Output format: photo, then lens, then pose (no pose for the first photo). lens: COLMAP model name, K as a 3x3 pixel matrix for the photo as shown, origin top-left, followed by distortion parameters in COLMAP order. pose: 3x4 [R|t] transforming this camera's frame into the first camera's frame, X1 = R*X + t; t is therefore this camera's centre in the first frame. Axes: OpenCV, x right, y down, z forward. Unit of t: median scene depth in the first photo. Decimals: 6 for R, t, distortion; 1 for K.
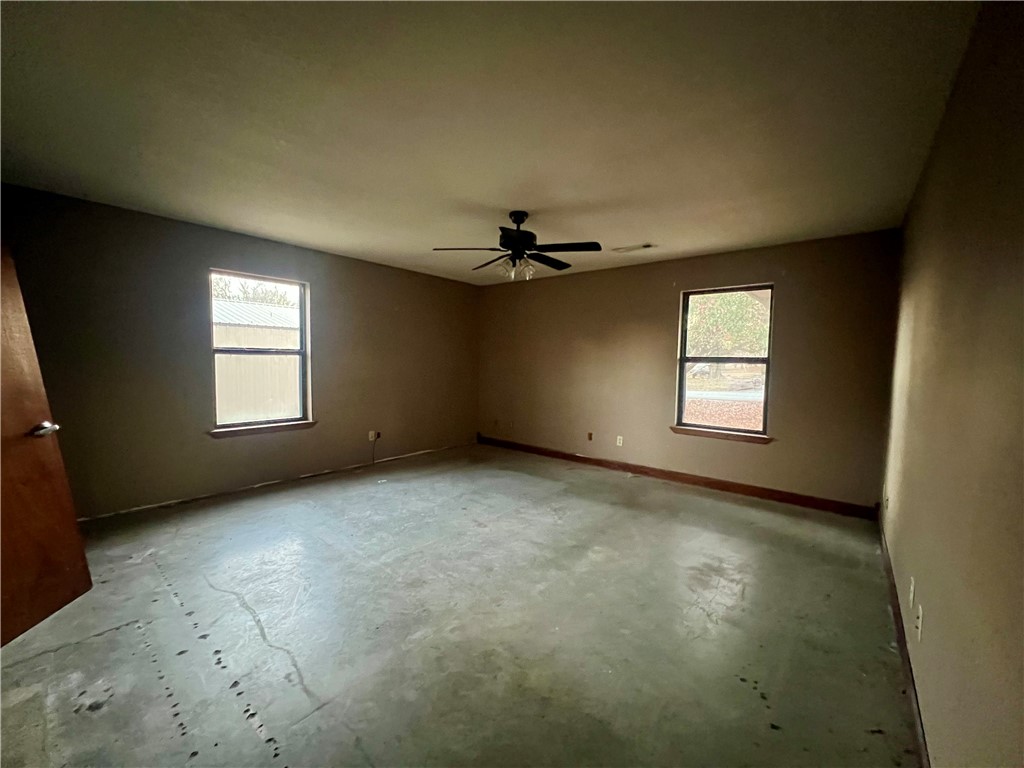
lens RADIAL K [[407.1, 0, 511.2], [0, 407.1, 386.5], [0, 0, 1]] dist [0.000989, 0.000036]
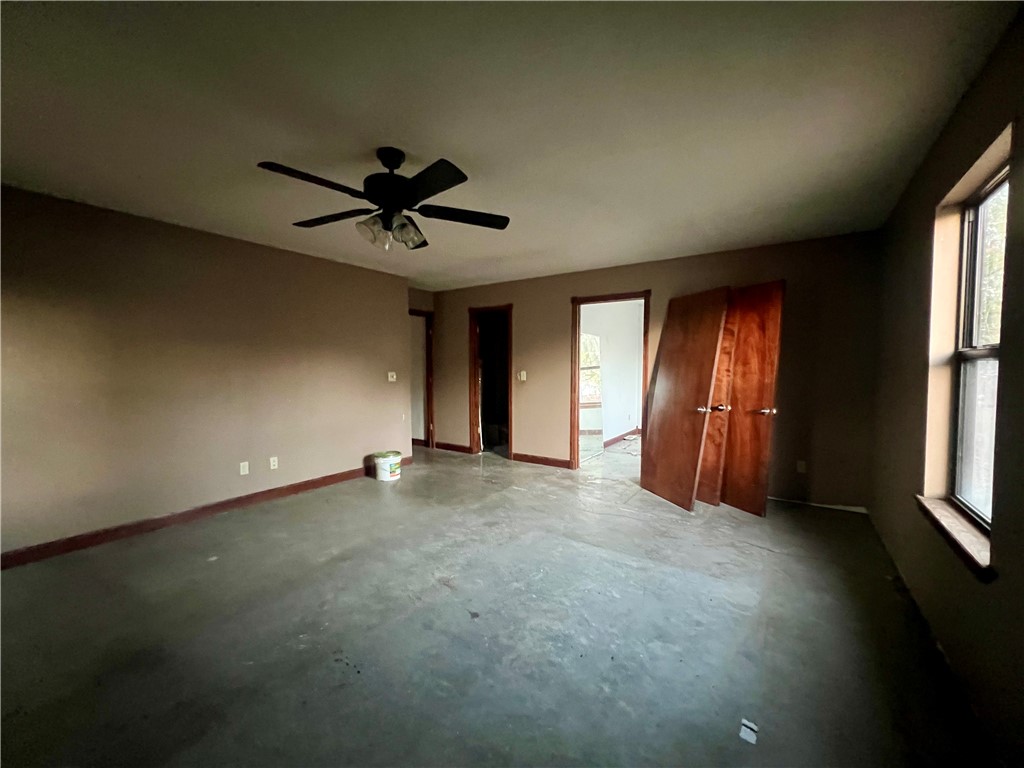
lens RADIAL K [[411.0, 0, 511.7], [0, 411.0, 383.6], [0, 0, 1]] dist [0.001020, 0.000028]
pose [[-0.994872, -0.011075, -0.100535, -0.123580], [-0.022071, 0.993804, 0.108931, -0.120454], [0.098706, 0.110592, -0.988952, 1.841068]]
